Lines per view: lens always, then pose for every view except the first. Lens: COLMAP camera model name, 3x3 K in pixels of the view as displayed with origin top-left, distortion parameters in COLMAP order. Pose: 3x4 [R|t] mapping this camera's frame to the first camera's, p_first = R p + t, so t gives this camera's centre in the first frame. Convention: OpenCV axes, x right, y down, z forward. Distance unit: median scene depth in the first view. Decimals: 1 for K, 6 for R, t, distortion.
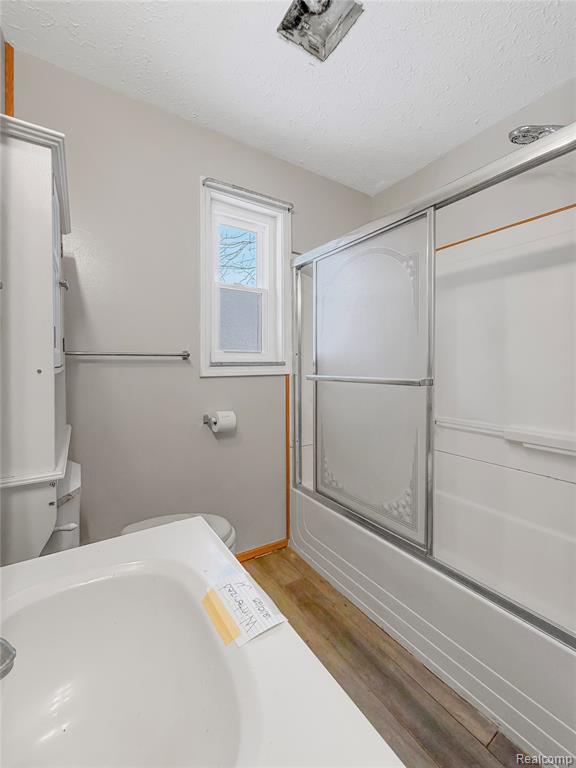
lens RADIAL K [[315.9, 0, 288.0], [0, 315.9, 365.8], [0, 0, 1]] dist [0.002116, -0.000473]
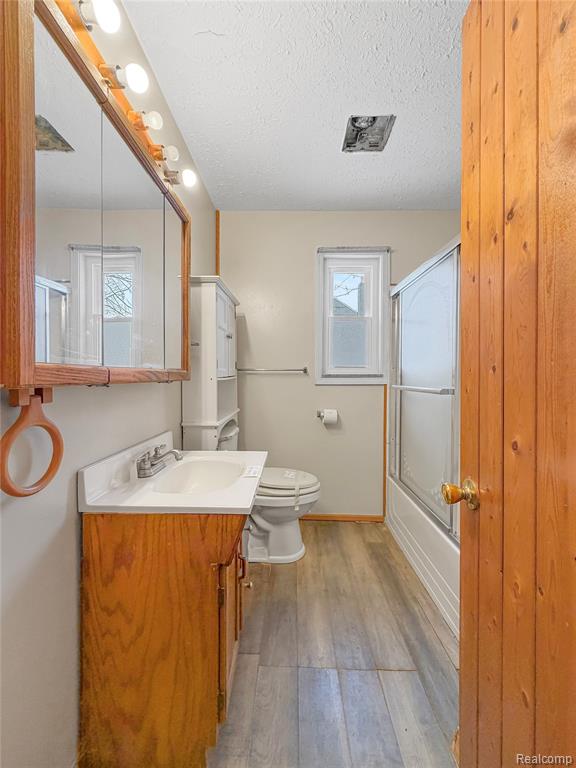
lens RADIAL K [[315.9, 0, 287.1], [0, 315.9, 380.3], [0, 0, 1]] dist [0.002116, -0.000473]
pose [[0.818150, 0.017188, -0.574748, 0.440620], [-0.006480, 0.999765, 0.020673, -0.013473], [0.574969, -0.013190, 0.818069, -0.261986]]
